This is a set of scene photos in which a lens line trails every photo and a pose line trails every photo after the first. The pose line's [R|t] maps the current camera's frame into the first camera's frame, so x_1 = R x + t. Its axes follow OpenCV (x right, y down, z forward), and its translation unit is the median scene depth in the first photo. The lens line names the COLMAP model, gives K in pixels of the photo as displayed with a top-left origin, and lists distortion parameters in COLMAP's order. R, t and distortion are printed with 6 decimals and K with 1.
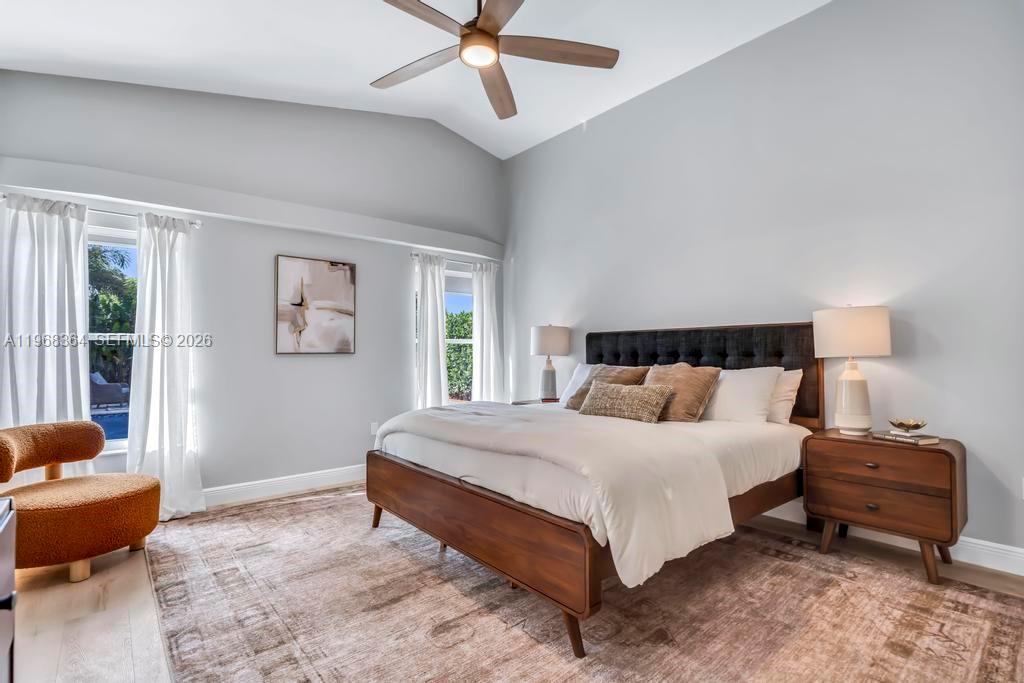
lens RADIAL K [[477.7, 0, 513.2], [0, 477.7, 338.7], [0, 0, 1]] dist [-0.024892, 0.004409]
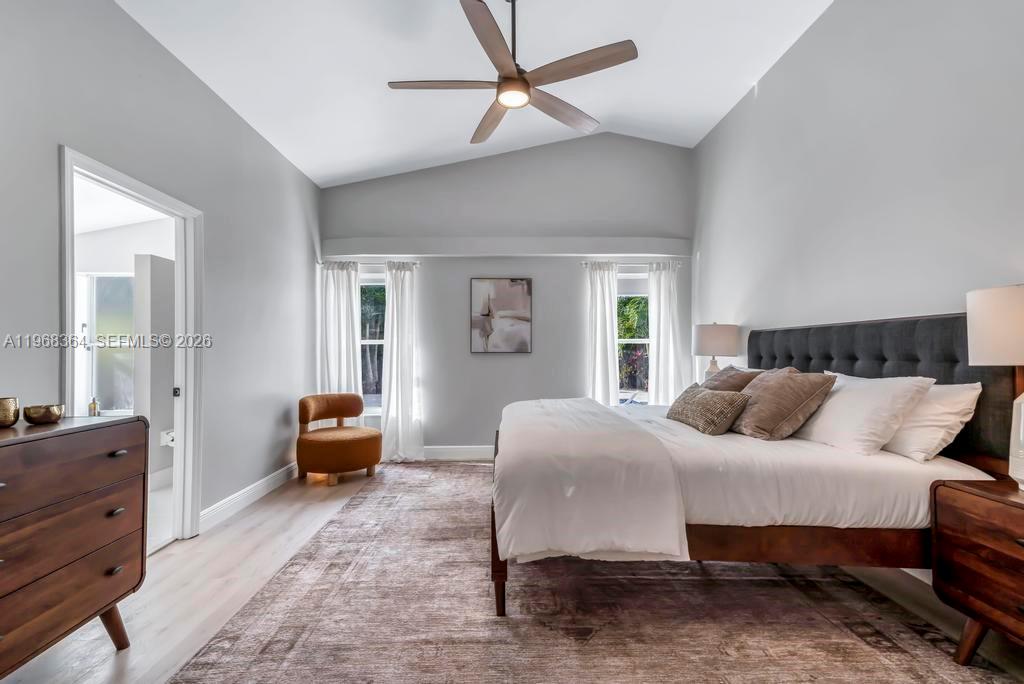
lens RADIAL K [[464.5, 0, 509.3], [0, 464.5, 346.2], [0, 0, 1]] dist [0.031609, -0.000057]
pose [[0.771070, -0.004252, -0.636736, 0.529683], [0.018558, 0.999703, 0.015797, -0.007616], [0.636480, -0.023997, 0.770920, 0.079418]]
